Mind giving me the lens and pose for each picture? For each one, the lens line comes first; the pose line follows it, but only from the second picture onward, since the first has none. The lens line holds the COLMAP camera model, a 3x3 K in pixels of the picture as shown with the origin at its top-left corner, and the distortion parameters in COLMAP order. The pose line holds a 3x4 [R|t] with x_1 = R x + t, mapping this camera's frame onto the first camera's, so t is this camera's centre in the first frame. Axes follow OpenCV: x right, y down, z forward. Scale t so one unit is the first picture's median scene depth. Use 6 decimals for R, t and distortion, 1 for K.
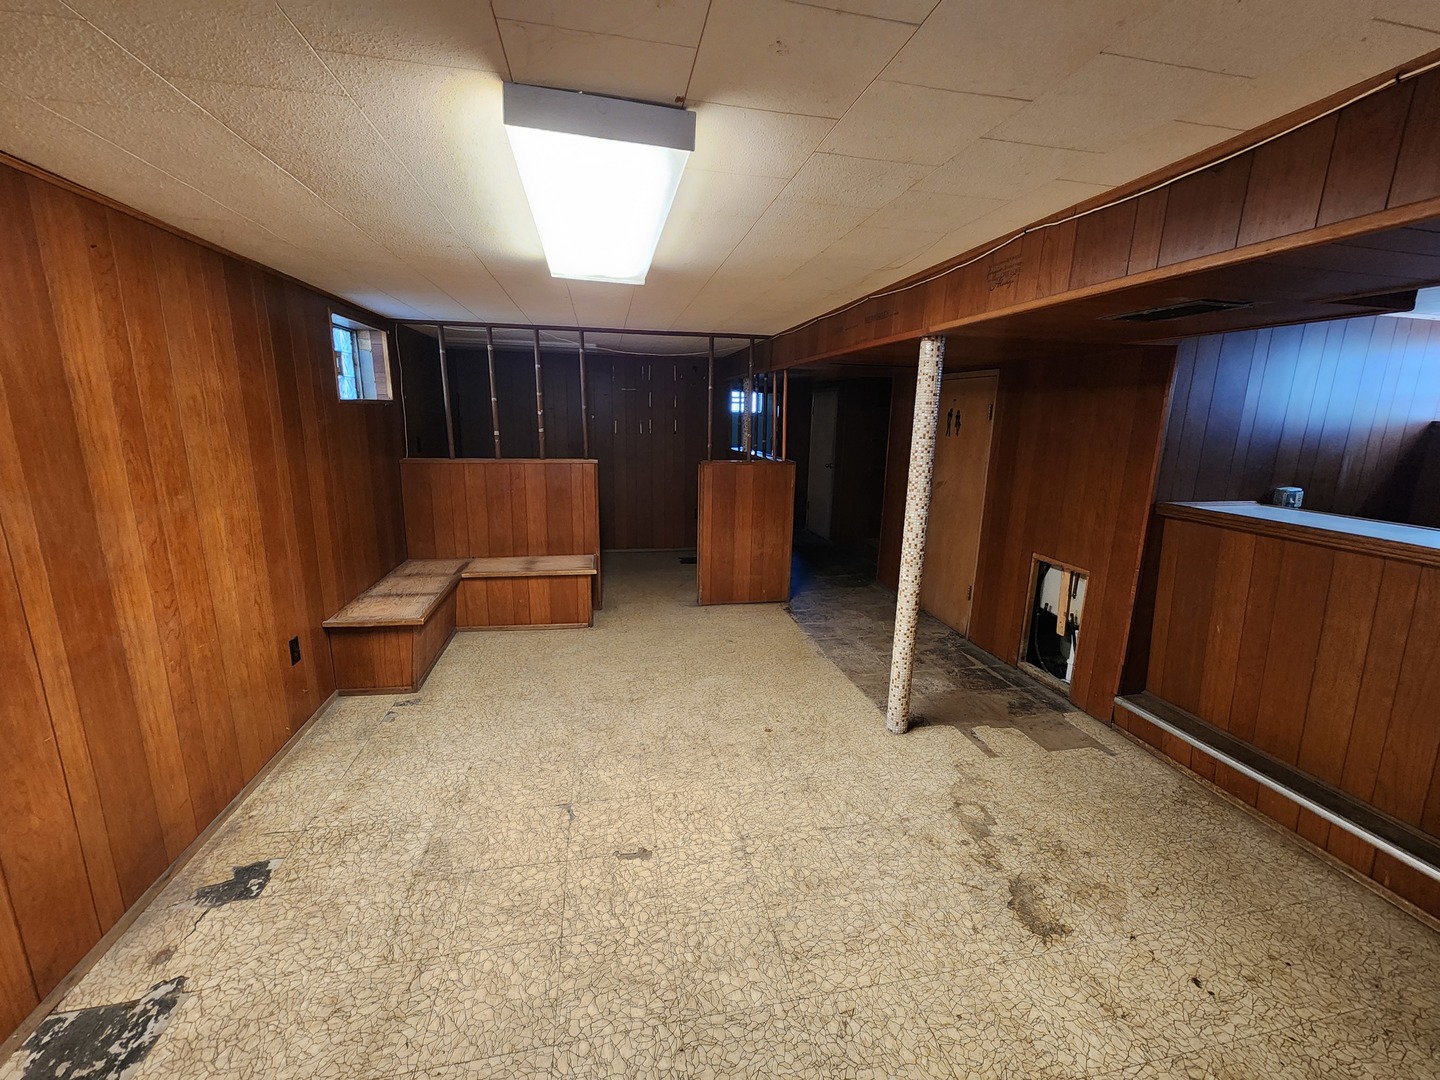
lens RADIAL K [[589.2, 0, 723.8], [0, 589.2, 539.7], [0, 0, 1]] dist [0.000613, -0.000361]
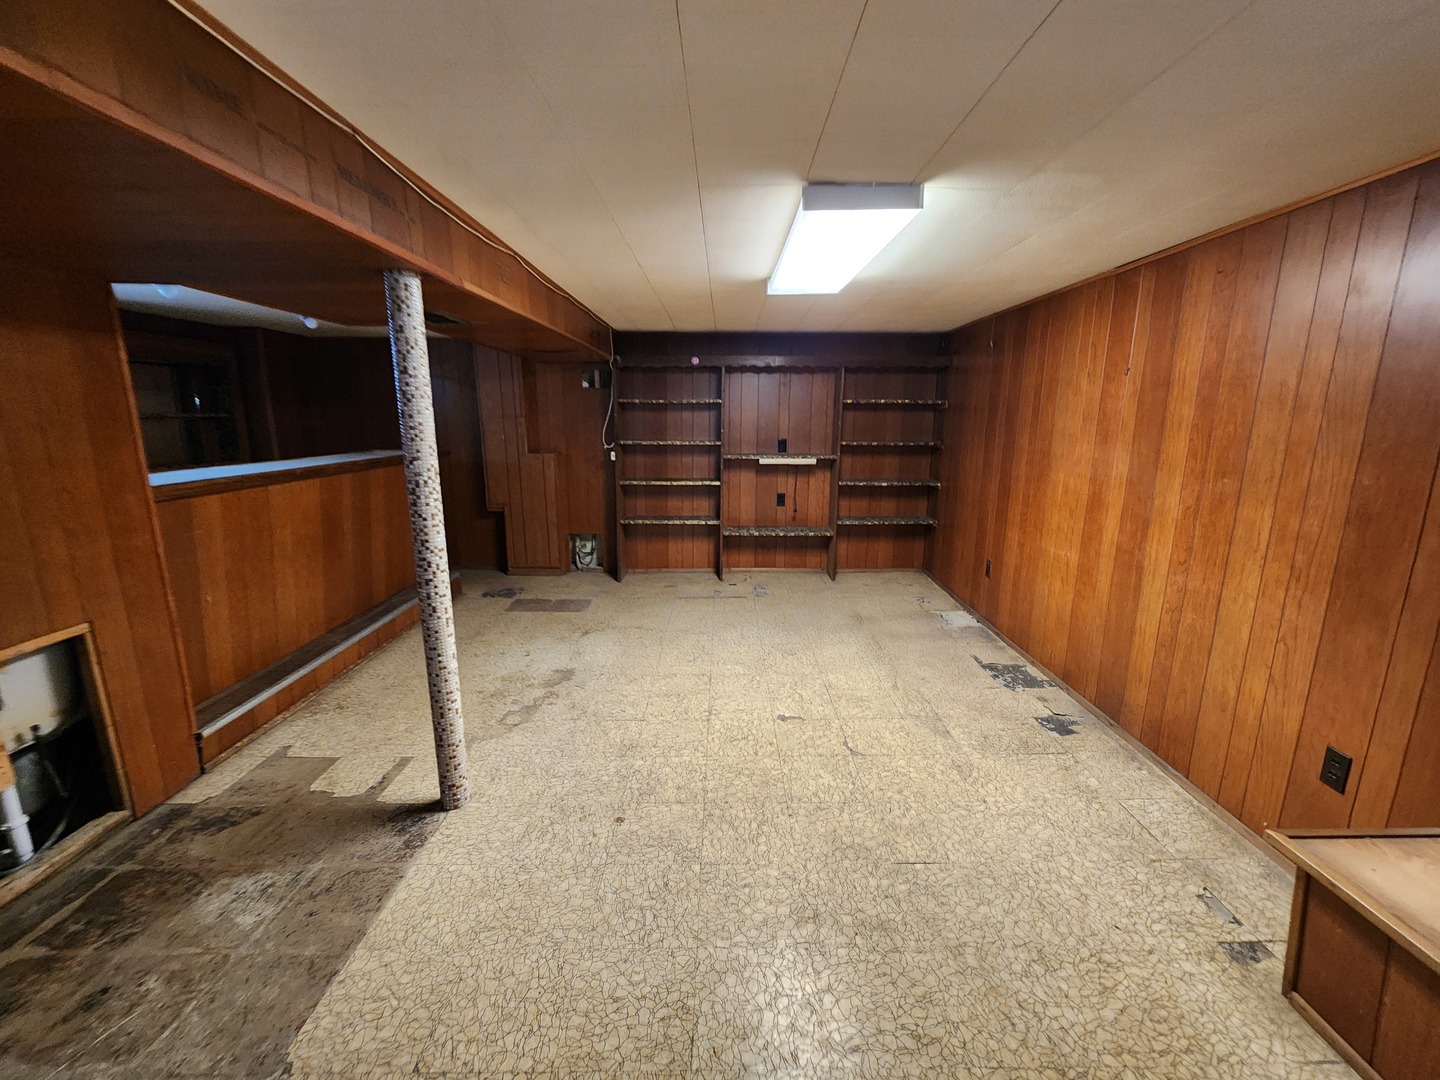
lens RADIAL K [[589.2, 0, 725.9], [0, 589.2, 537.8], [0, 0, 1]] dist [0.000613, -0.000361]
pose [[-0.979818, -0.064921, 0.189058, -0.221701], [0.017620, 0.914058, 0.405200, -0.380453], [-0.199116, 0.400353, -0.894466, 1.949096]]
